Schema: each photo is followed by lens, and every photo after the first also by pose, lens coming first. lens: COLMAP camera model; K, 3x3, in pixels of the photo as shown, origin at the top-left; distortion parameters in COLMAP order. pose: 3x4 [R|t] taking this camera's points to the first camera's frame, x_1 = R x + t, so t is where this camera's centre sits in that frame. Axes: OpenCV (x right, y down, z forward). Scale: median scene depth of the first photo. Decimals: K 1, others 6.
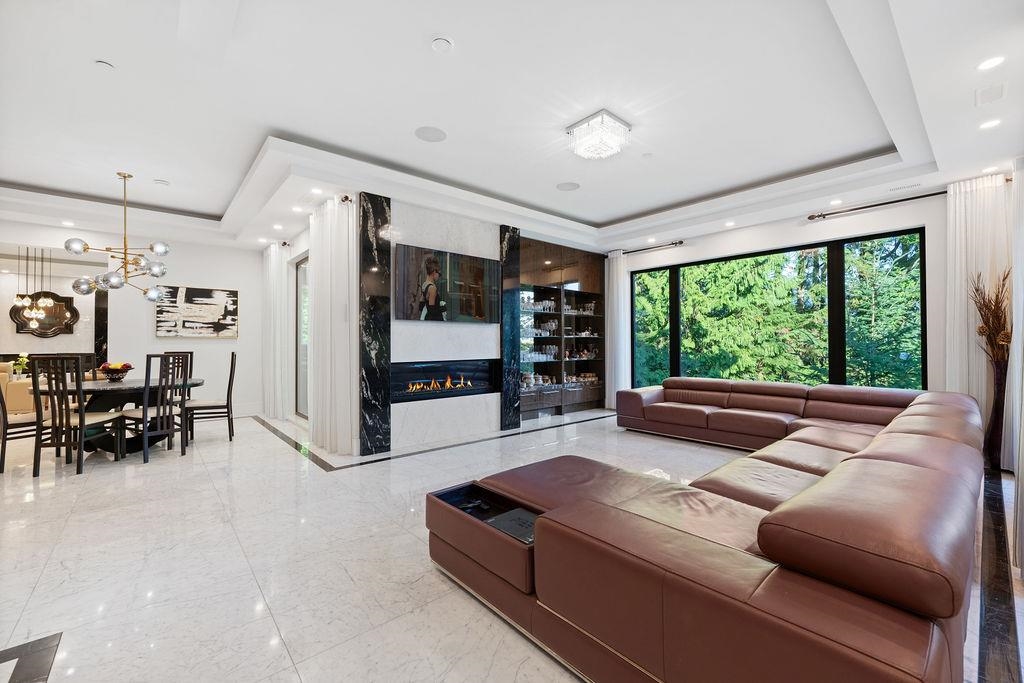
lens RADIAL K [[413.5, 0, 512.0], [0, 413.5, 341.5], [0, 0, 1]] dist [-0.000111, -0.000017]
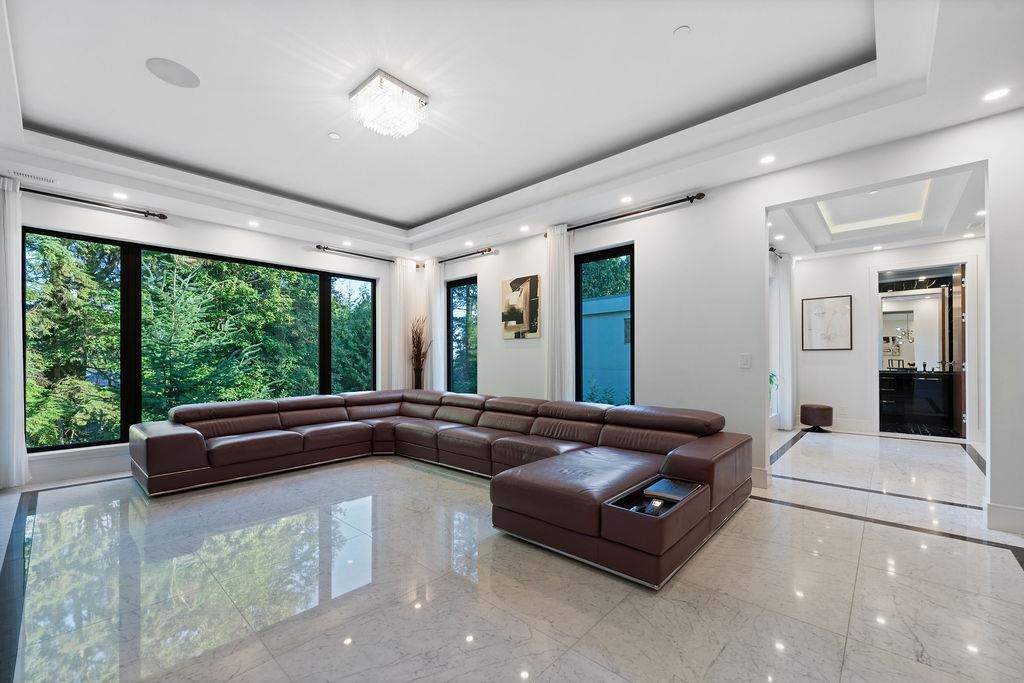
lens RADIAL K [[416.4, 0, 513.7], [0, 416.4, 358.6], [0, 0, 1]] dist [0.000486, 0.000050]
pose [[-0.119647, 0.002678, 0.992813, -0.458729], [-0.001263, 0.999995, -0.002850, 0.006322], [-0.992816, -0.001595, -0.119643, 0.603668]]
